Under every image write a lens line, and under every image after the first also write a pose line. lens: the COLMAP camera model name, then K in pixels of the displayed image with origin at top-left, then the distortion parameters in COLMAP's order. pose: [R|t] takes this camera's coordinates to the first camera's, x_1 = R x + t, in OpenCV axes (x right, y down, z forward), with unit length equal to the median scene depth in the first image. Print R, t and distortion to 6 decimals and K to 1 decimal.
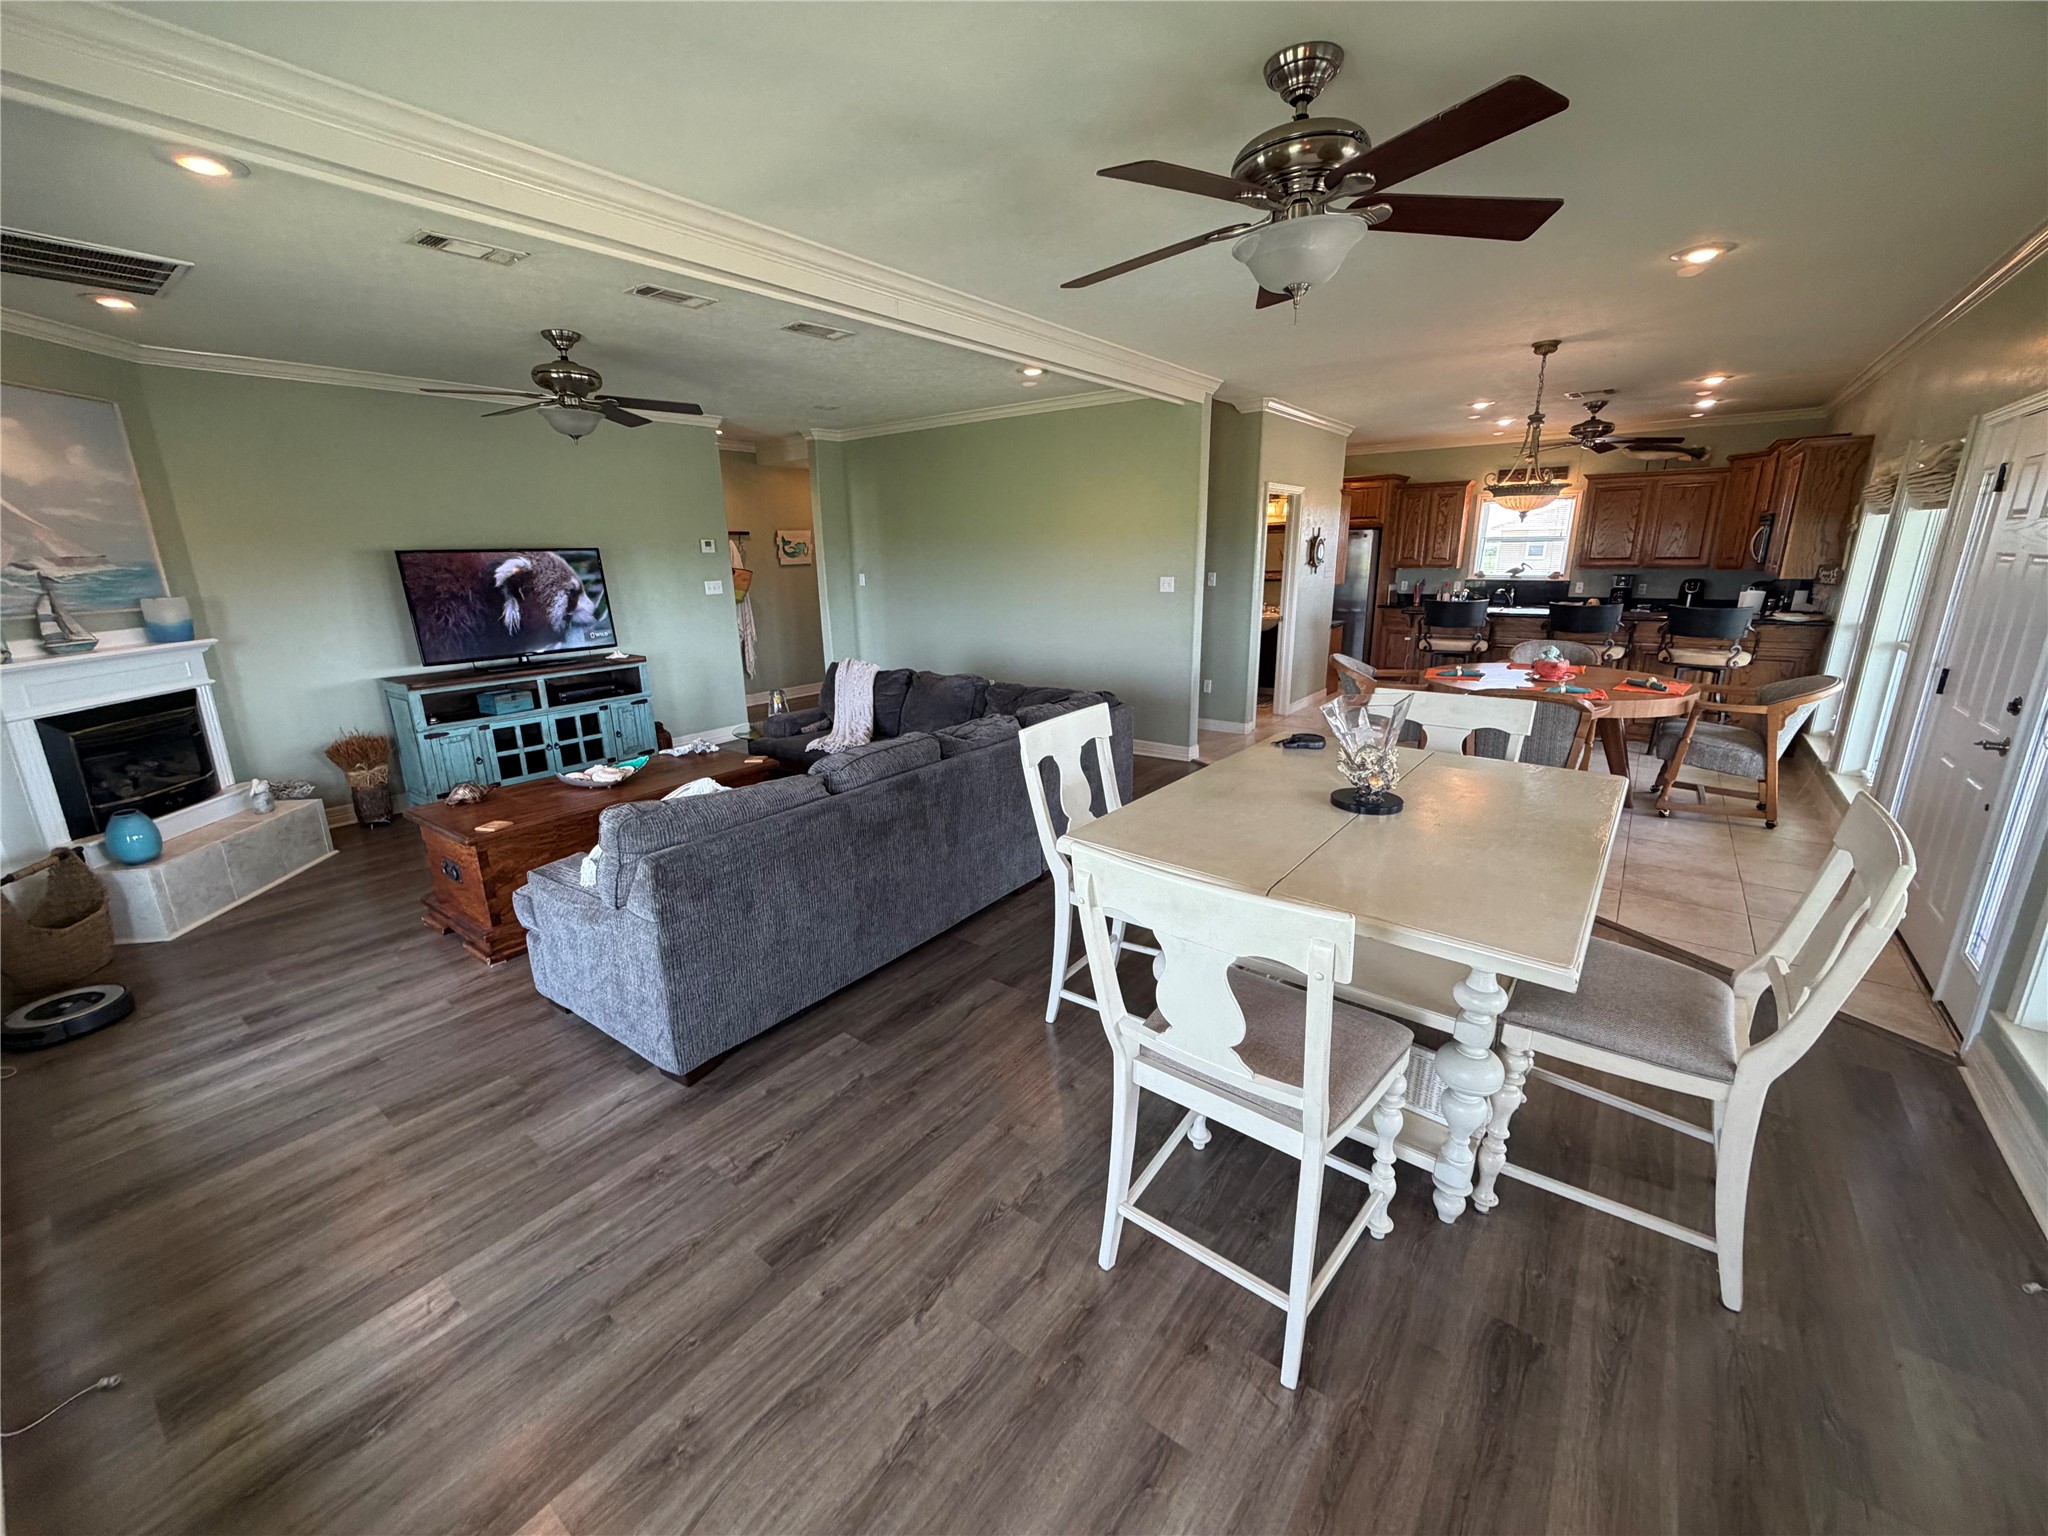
lens RADIAL K [[813.8, 0, 1015.6], [0, 813.8, 770.3], [0, 0, 1]] dist [-0.000324, 0.000312]
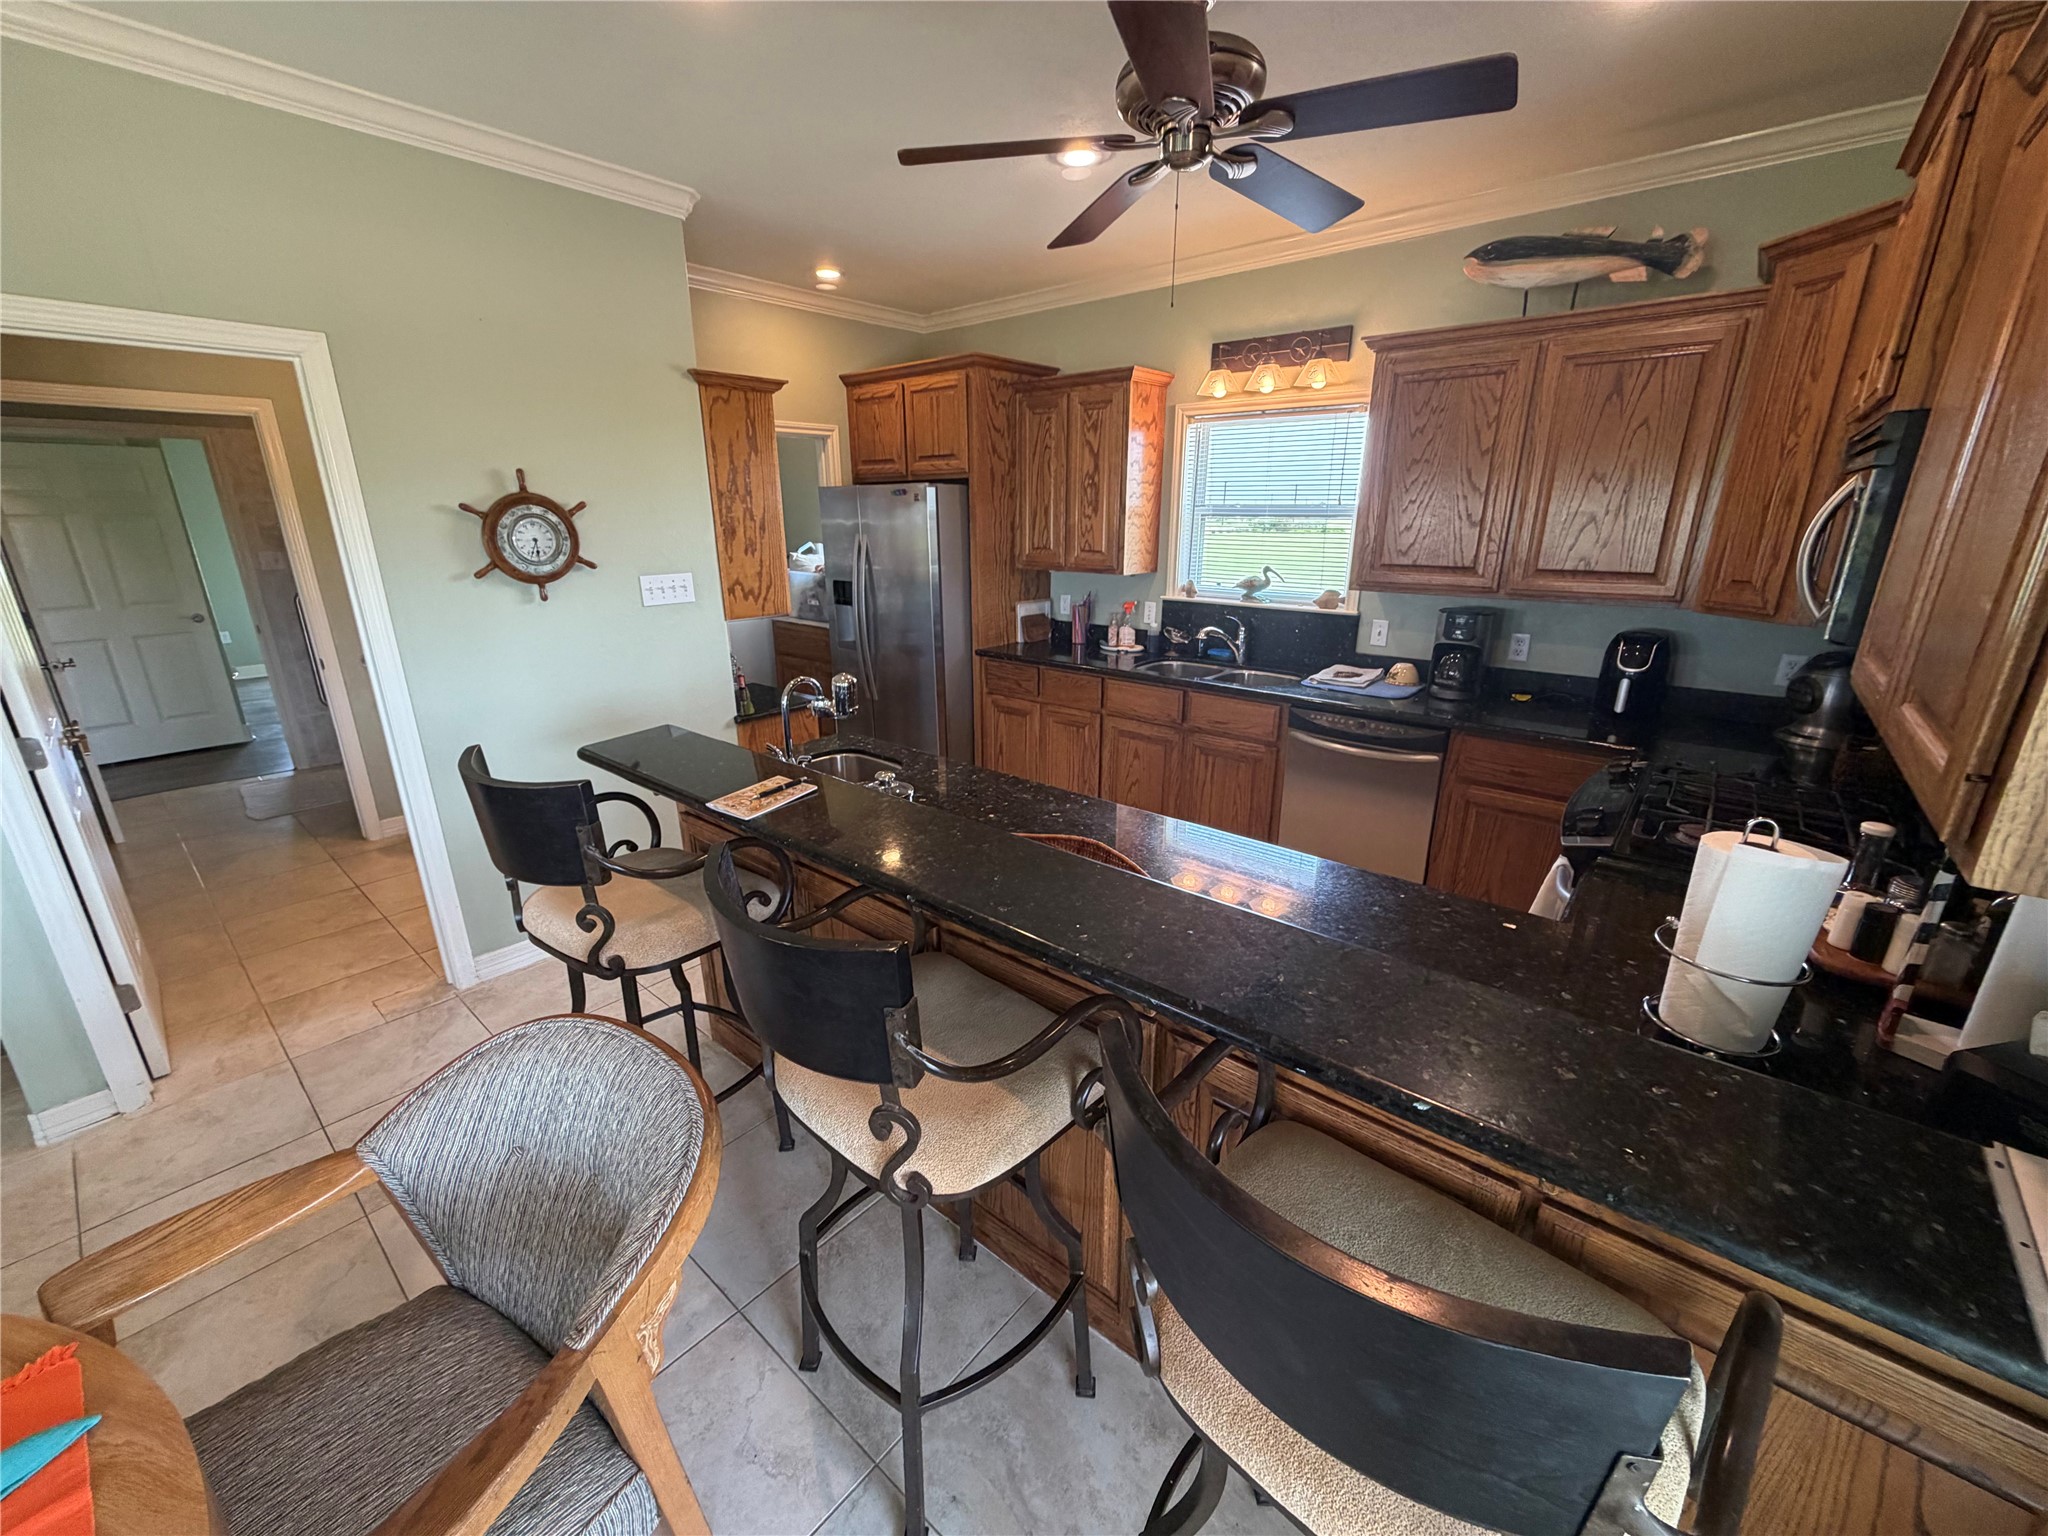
lens RADIAL K [[813.8, 0, 1022.9], [0, 813.8, 770.2], [0, 0, 1]] dist [-0.000324, 0.000312]
pose [[0.998651, 0.029250, -0.042896, 0.679476], [-0.027256, 0.998553, 0.046350, -0.215862], [0.044189, -0.045118, 0.998004, 0.739237]]
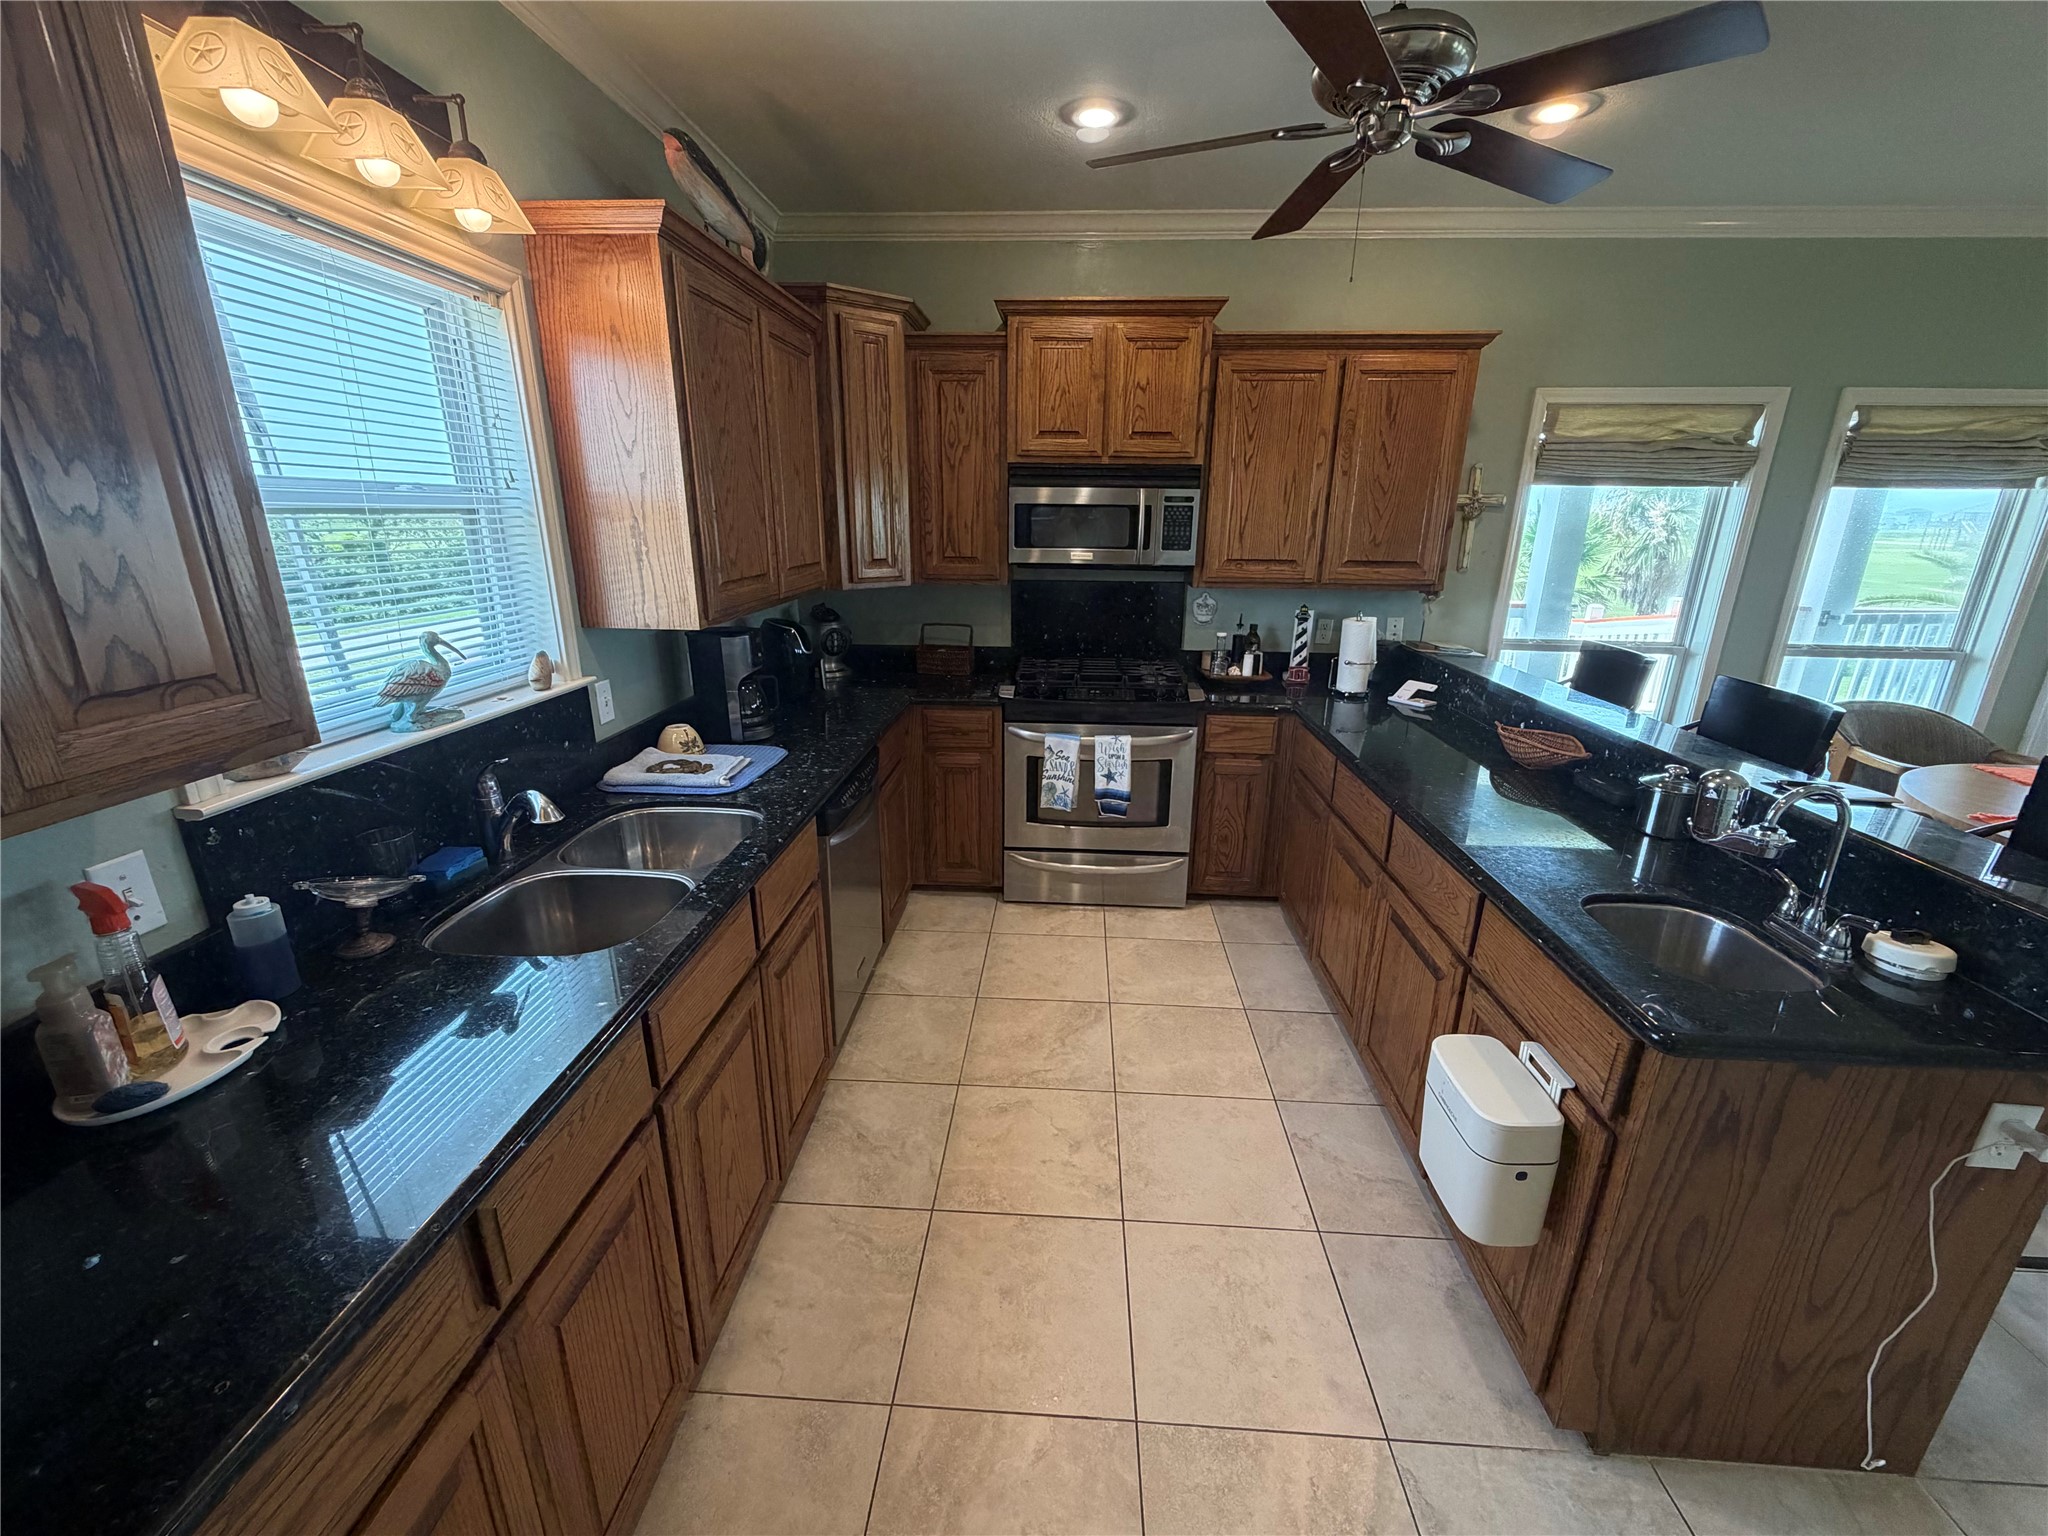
lens RADIAL K [[813.8, 0, 1021.7], [0, 813.8, 767.9], [0, 0, 1]] dist [-0.000324, 0.000312]
pose [[-0.558722, -0.234651, 0.795468, 0.530886], [0.221038, 0.882317, 0.415522, -0.360529], [-0.799358, 0.407990, -0.441103, 1.295503]]
